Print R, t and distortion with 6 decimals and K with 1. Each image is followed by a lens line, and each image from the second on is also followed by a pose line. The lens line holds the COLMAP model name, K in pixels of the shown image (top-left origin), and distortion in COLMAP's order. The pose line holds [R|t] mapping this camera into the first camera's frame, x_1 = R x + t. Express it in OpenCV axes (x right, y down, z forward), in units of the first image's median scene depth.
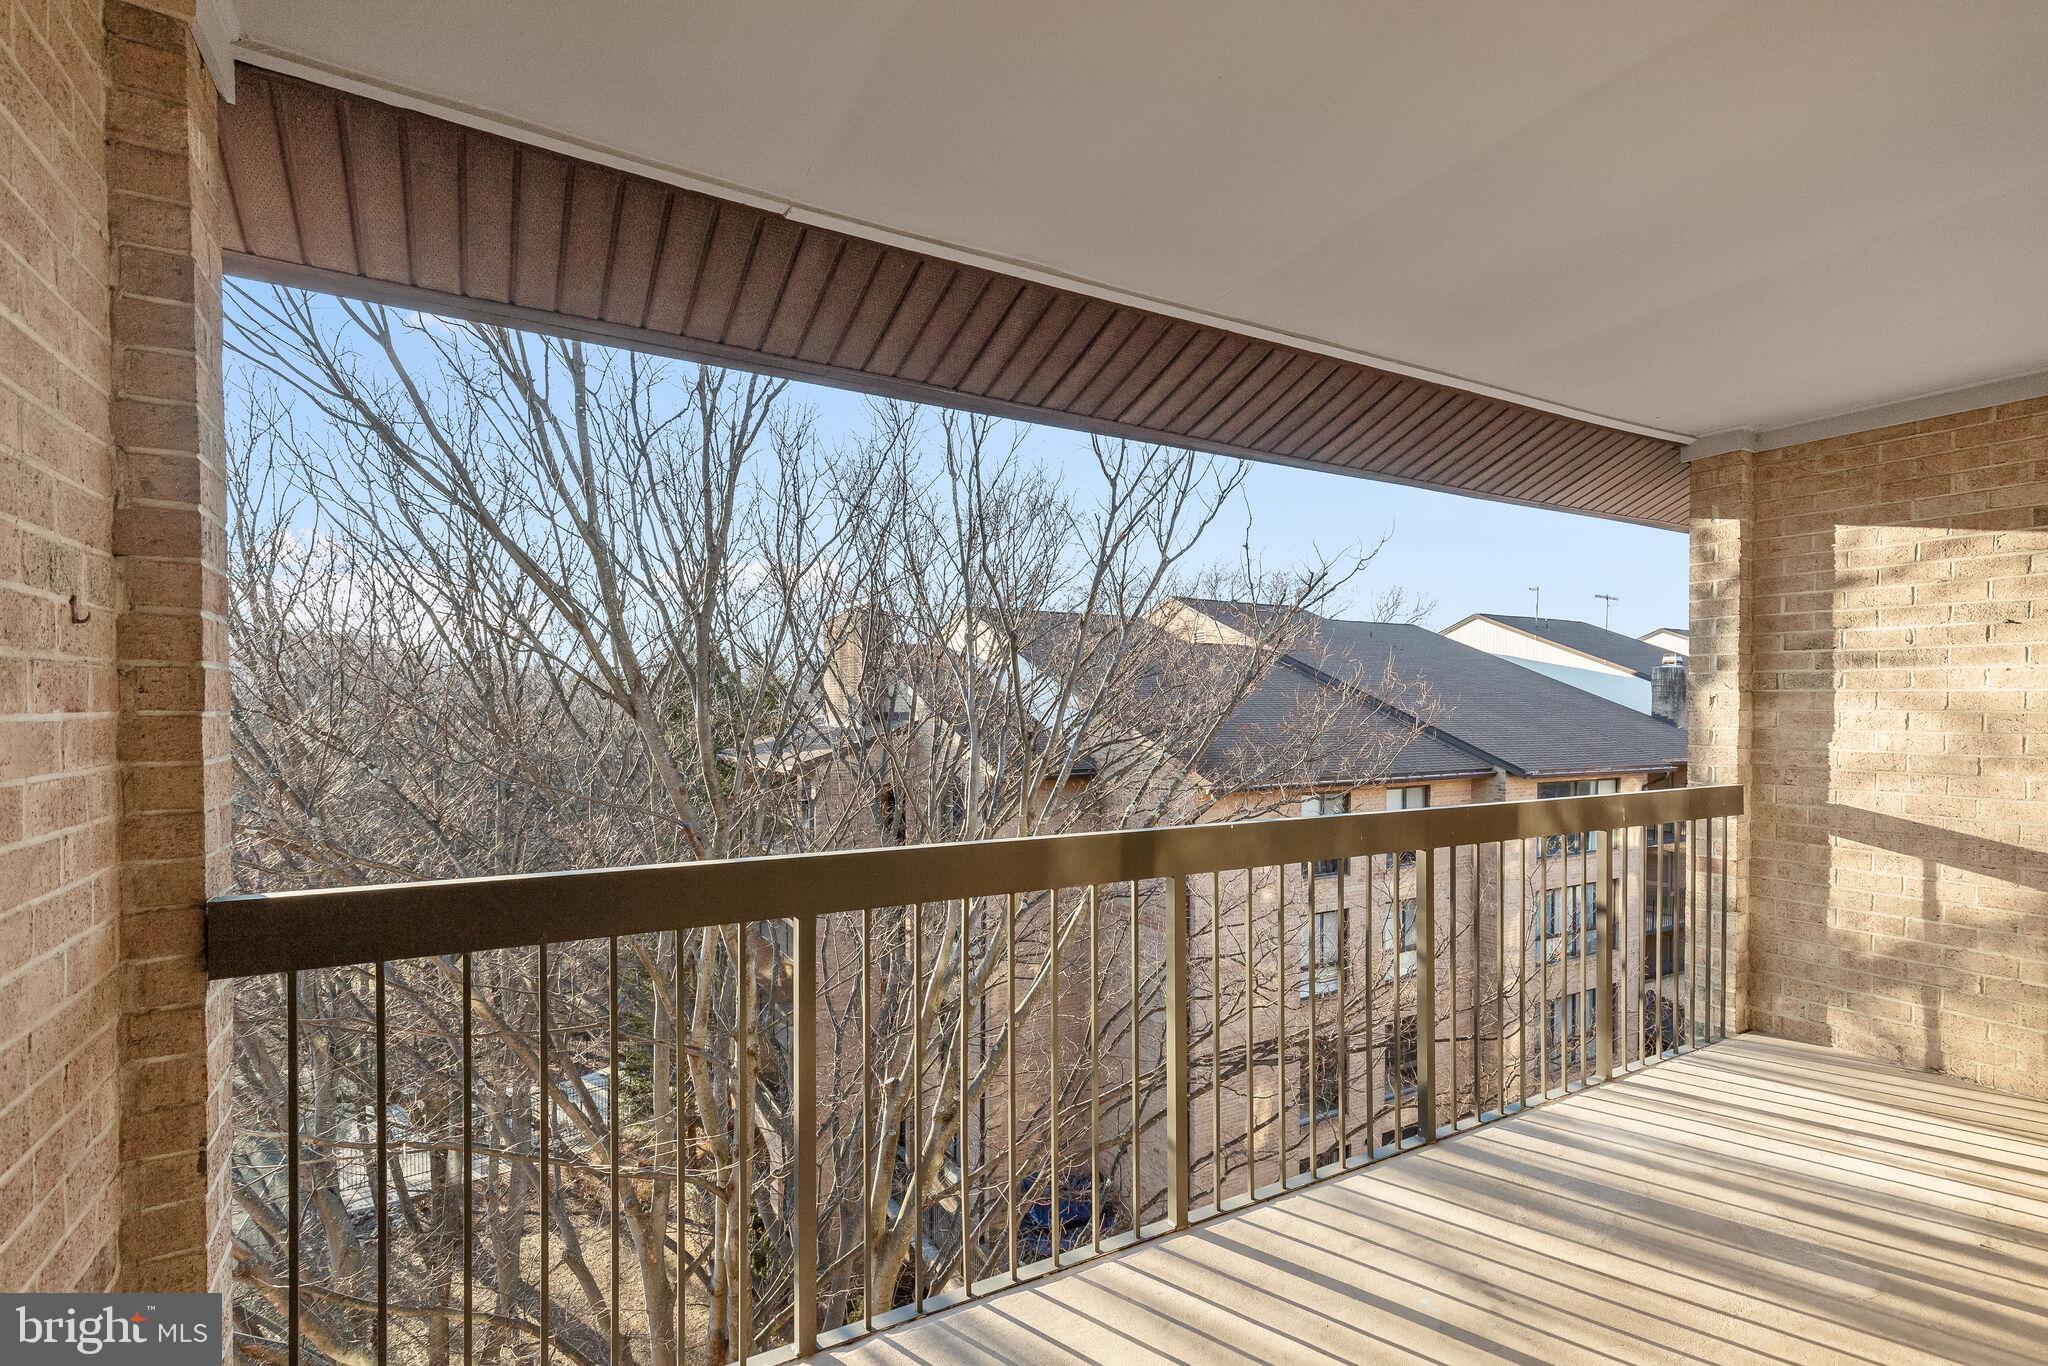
lens RADIAL K [[943.9, 0, 1029.9], [0, 943.9, 698.2], [0, 0, 1]] dist [0.004041, -0.000028]
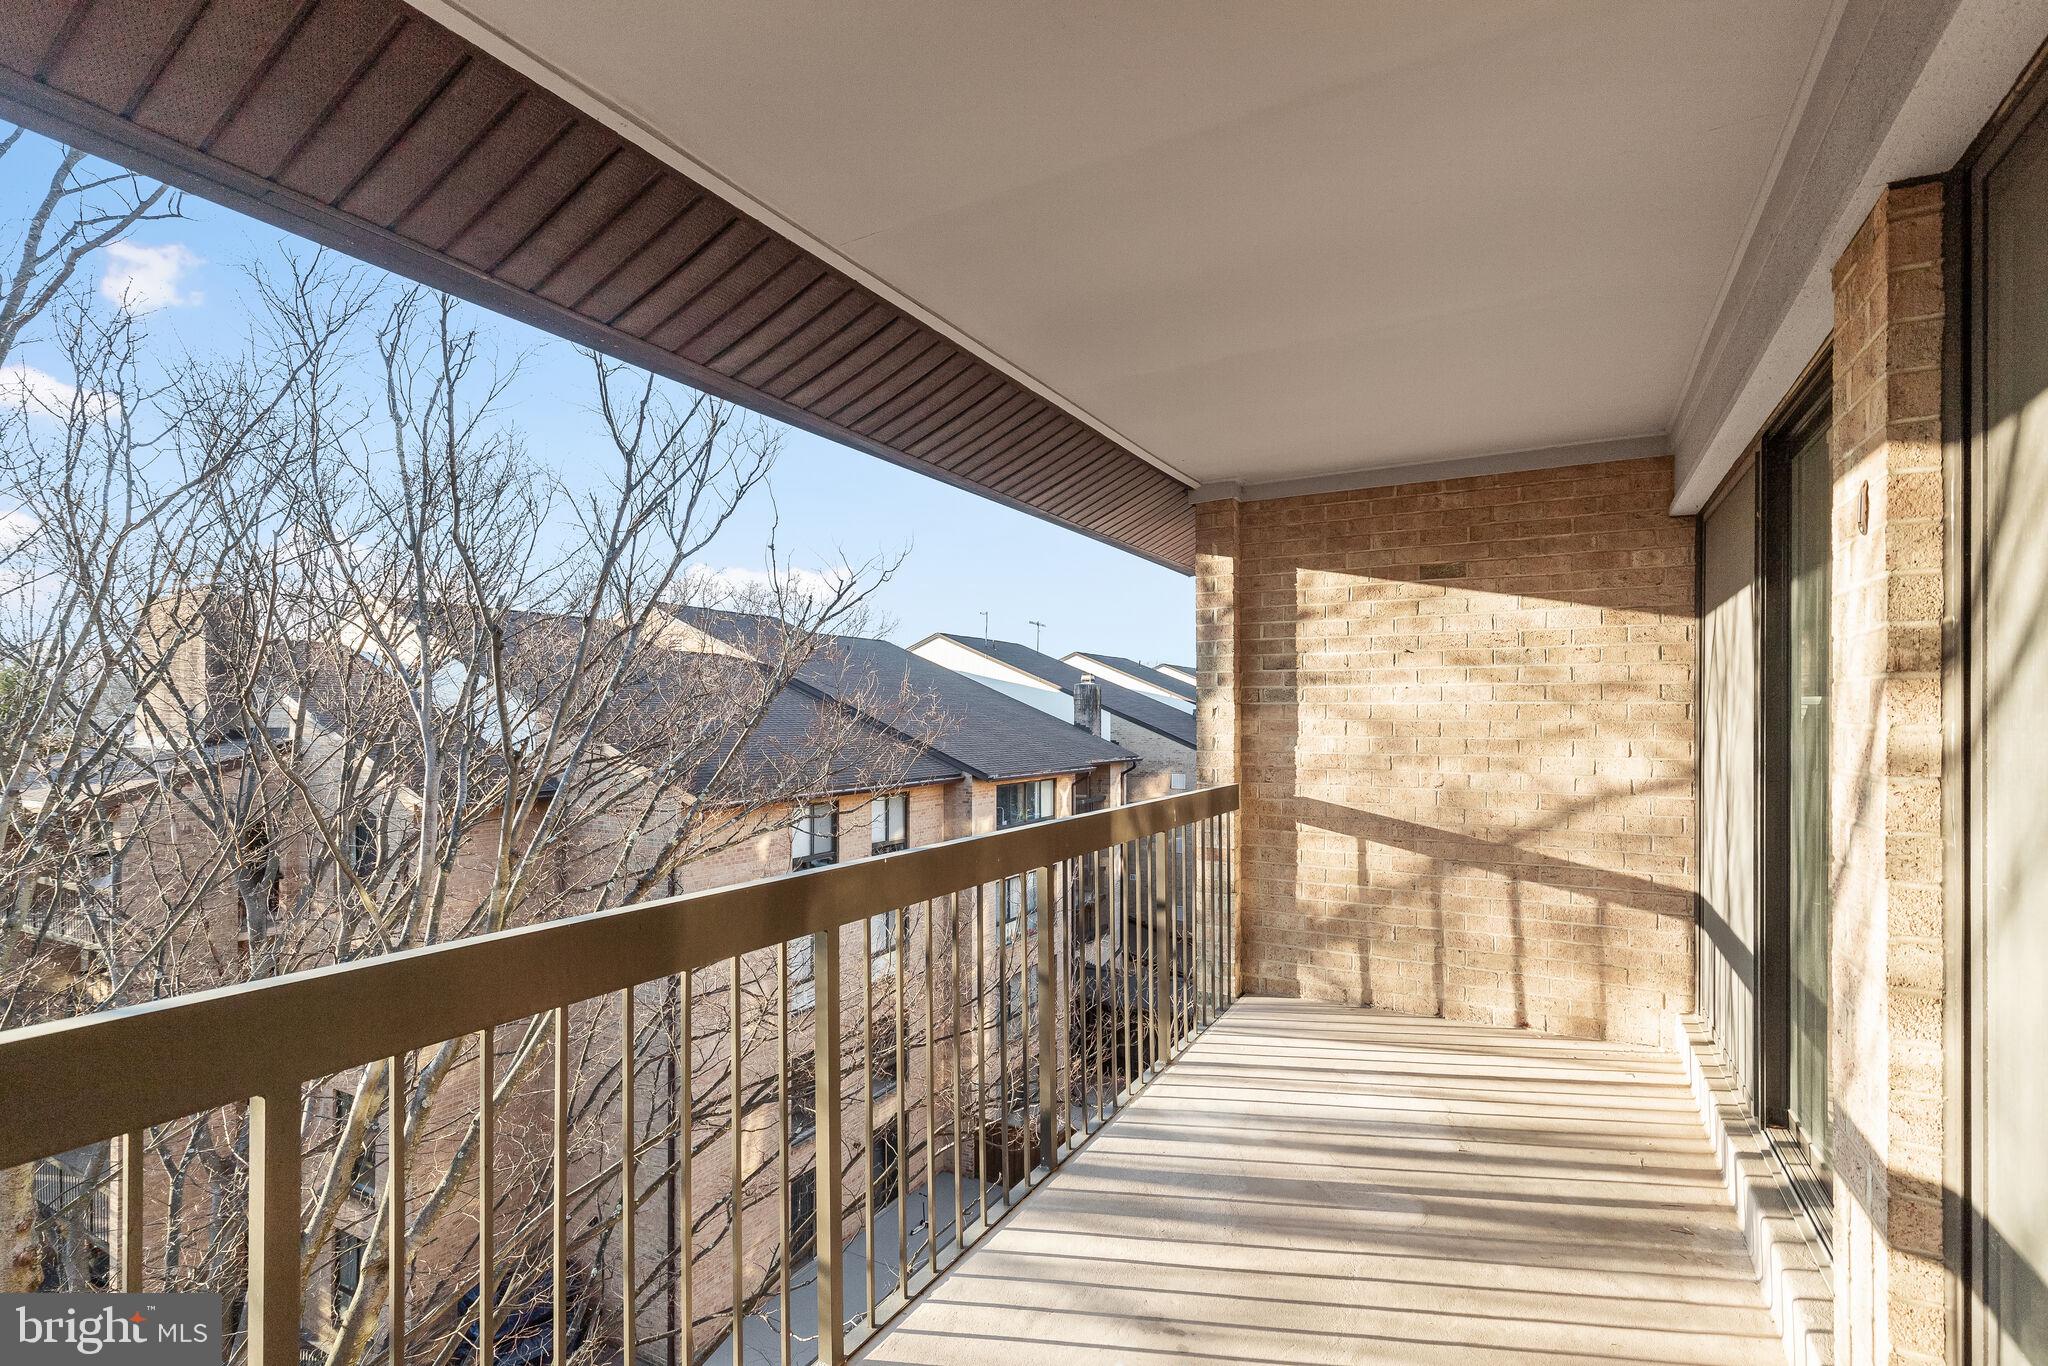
lens RADIAL K [[943.9, 0, 1029.9], [0, 943.9, 698.2], [0, 0, 1]] dist [0.004041, -0.000028]
pose [[0.853607, 0.007845, 0.520858, -0.079573], [-0.001402, 0.999918, -0.012764, 0.001163], [-0.520916, 0.010165, 0.853548, 0.145326]]
